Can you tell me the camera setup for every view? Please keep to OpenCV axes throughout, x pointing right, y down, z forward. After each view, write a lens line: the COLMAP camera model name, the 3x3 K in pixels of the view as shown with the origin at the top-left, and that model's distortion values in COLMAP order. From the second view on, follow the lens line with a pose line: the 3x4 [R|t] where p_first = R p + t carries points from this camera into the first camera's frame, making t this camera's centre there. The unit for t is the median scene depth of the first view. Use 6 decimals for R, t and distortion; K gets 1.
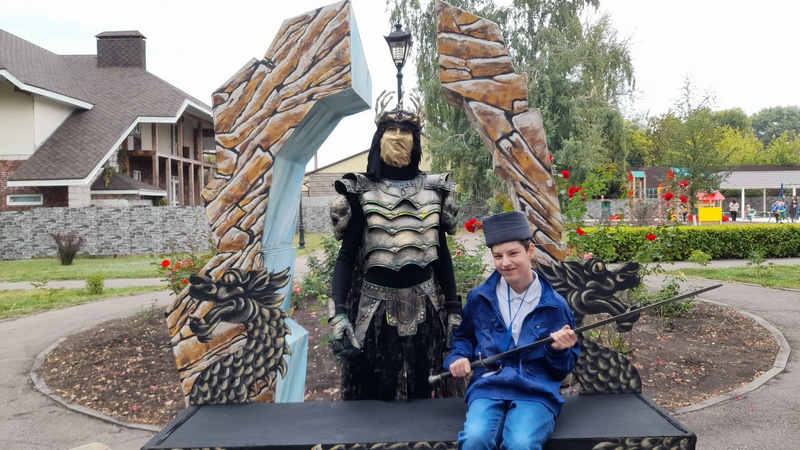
lens RADIAL K [[575.5, 0, 401.0], [0, 575.5, 209.1], [0, 0, 1]] dist [0.079949, -0.098527]
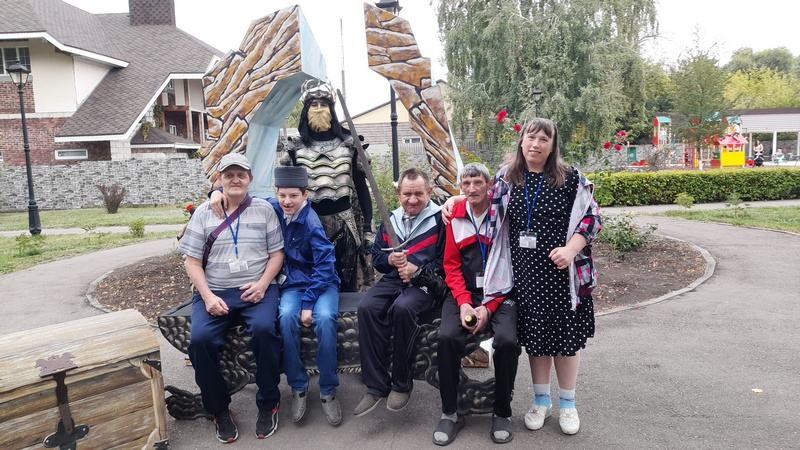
lens RADIAL K [[575.5, 0, 401.0], [0, 575.5, 209.1], [0, 0, 1]] dist [0.079949, -0.098527]
pose [[0.998129, -0.008770, -0.060507, 0.101283], [0.014019, 0.996121, 0.086869, -0.001174], [0.059511, -0.087555, 0.994381, -0.163832]]
